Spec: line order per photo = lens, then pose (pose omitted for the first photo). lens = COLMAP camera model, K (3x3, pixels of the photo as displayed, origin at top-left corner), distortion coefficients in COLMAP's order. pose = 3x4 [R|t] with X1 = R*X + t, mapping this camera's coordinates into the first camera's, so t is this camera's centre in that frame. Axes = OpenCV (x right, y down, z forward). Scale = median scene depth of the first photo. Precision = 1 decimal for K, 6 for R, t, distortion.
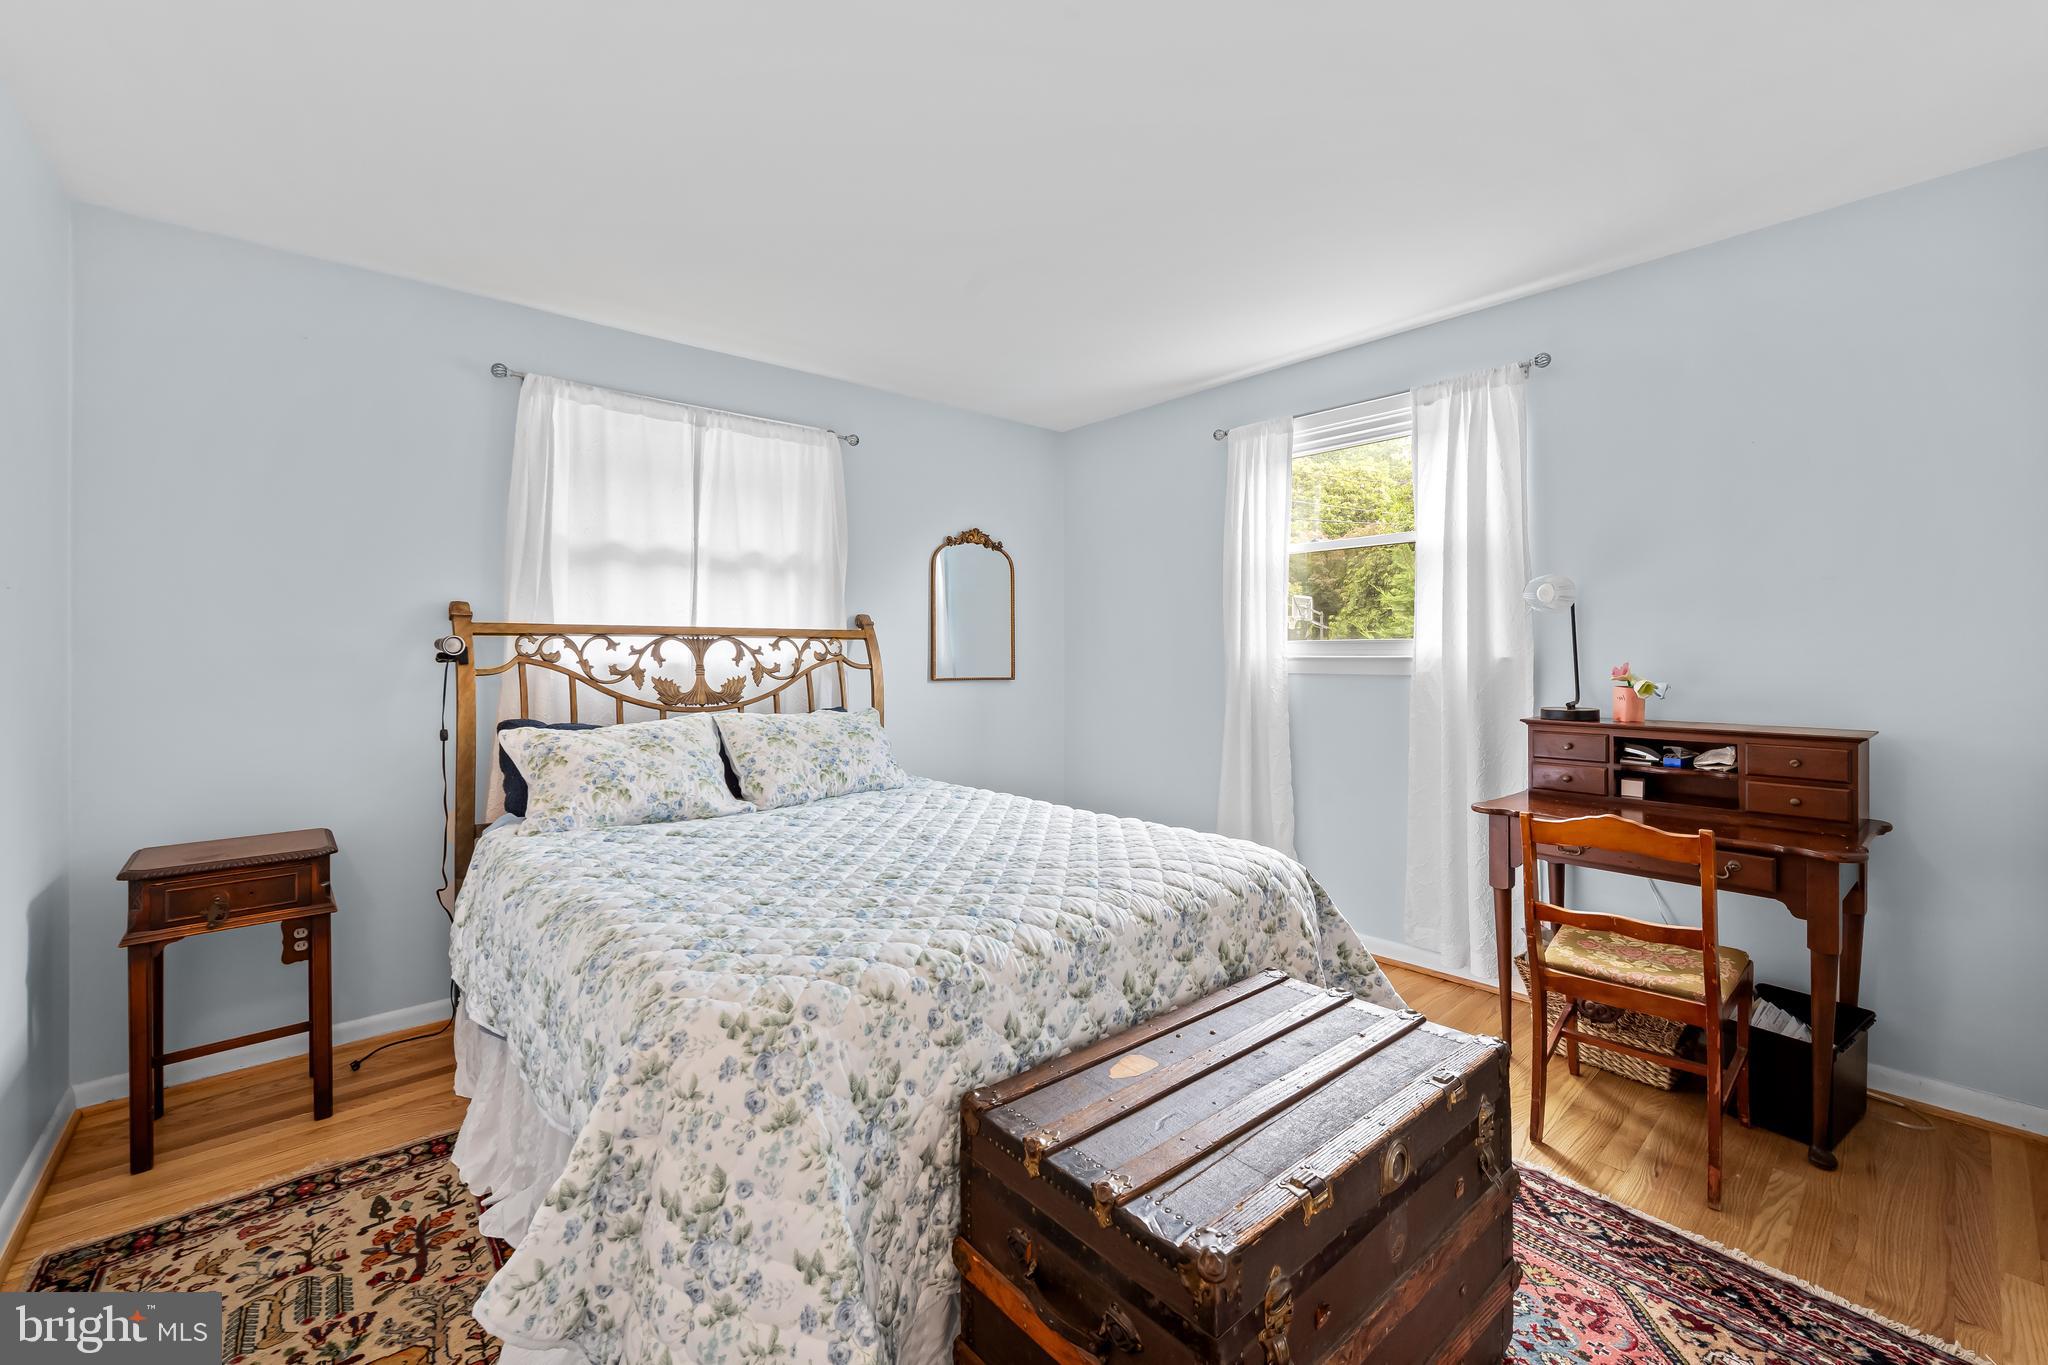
lens RADIAL K [[855.5, 0, 1044.8], [0, 855.5, 675.3], [0, 0, 1]] dist [-0.003200, -0.000178]
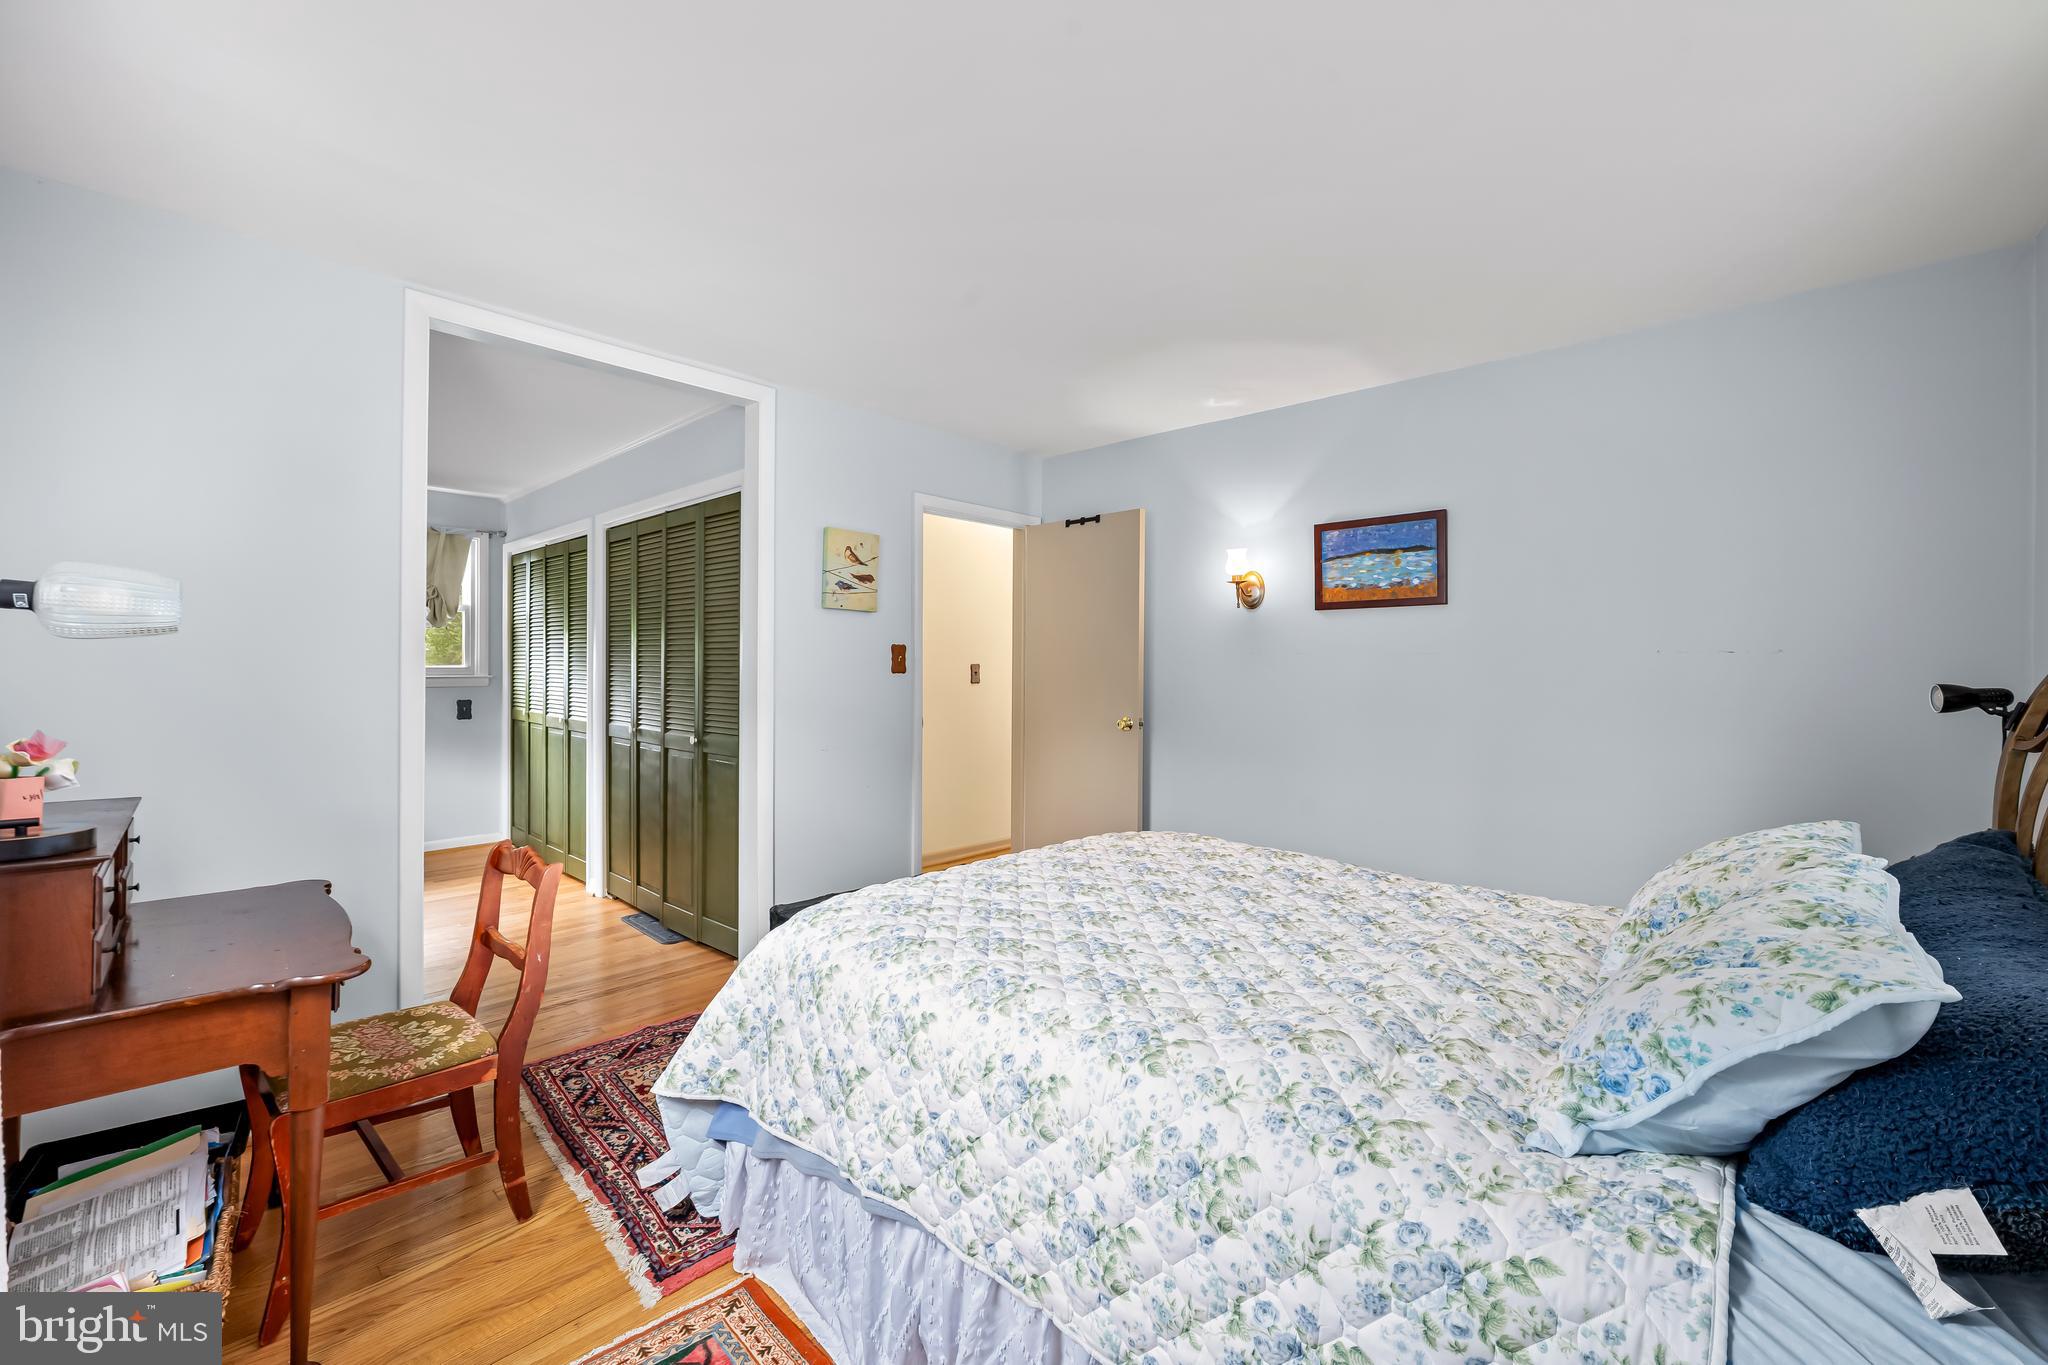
lens RADIAL K [[810.2, 0, 1022.2], [0, 810.2, 687.8], [0, 0, 1]] dist [-0.007459, 0.000197]
pose [[-0.995061, 0.002965, -0.099217, 0.131070], [-0.002078, 0.998712, 0.050689, -0.081688], [0.099239, 0.050645, -0.993774, 1.956286]]
